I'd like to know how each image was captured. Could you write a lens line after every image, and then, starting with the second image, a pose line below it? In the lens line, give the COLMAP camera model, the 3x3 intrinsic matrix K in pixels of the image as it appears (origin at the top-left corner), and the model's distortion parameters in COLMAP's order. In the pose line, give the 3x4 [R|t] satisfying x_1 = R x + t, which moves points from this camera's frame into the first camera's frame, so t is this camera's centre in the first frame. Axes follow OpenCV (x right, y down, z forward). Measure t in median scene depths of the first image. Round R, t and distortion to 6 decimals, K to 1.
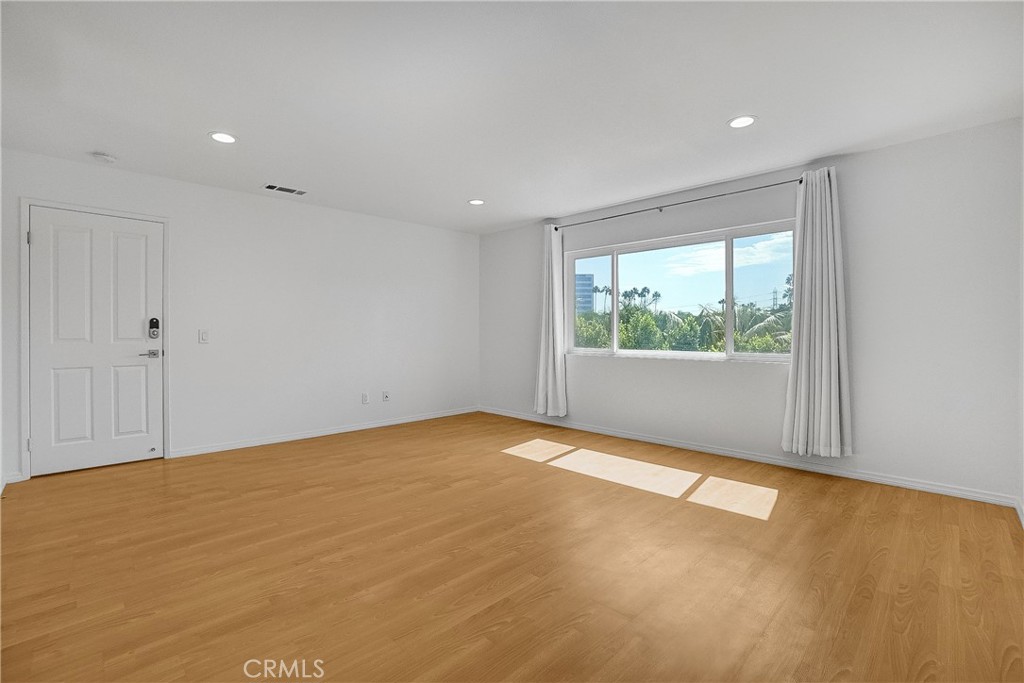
lens RADIAL K [[459.2, 0, 504.6], [0, 459.2, 336.2], [0, 0, 1]] dist [-0.062910, 0.021415]
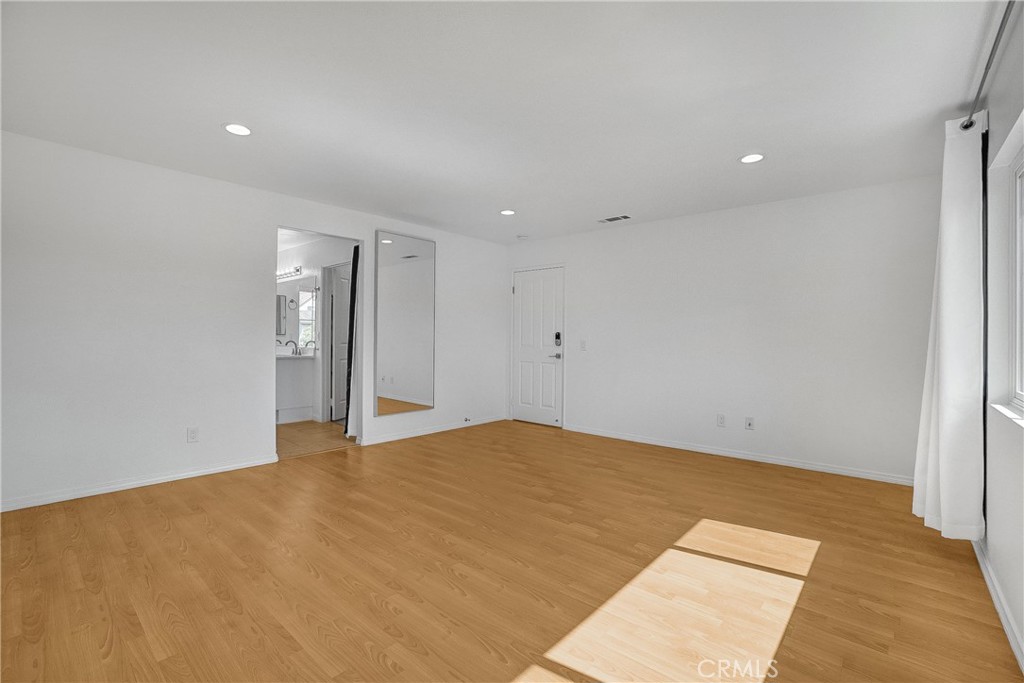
lens RADIAL K [[459.2, 0, 504.6], [0, 459.2, 336.2], [0, 0, 1]] dist [-0.062910, 0.021415]
pose [[0.063362, -0.002404, -0.997988, 0.813998], [-0.020264, 0.999788, -0.003695, -0.020111], [0.997785, 0.020457, 0.063299, 0.806694]]
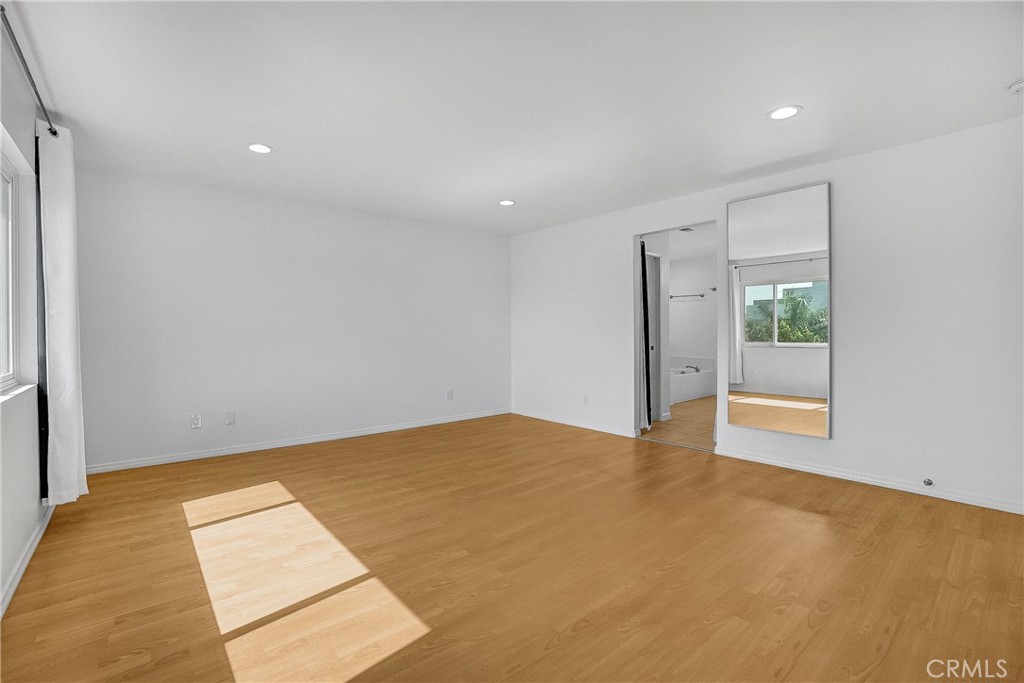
lens RADIAL K [[459.2, 0, 504.6], [0, 459.2, 336.2], [0, 0, 1]] dist [-0.062910, 0.021415]
pose [[-0.996708, 0.001692, 0.081054, -0.138275], [0.003452, 0.999761, 0.021578, -0.026871], [-0.080998, 0.021786, -0.996476, 1.732666]]
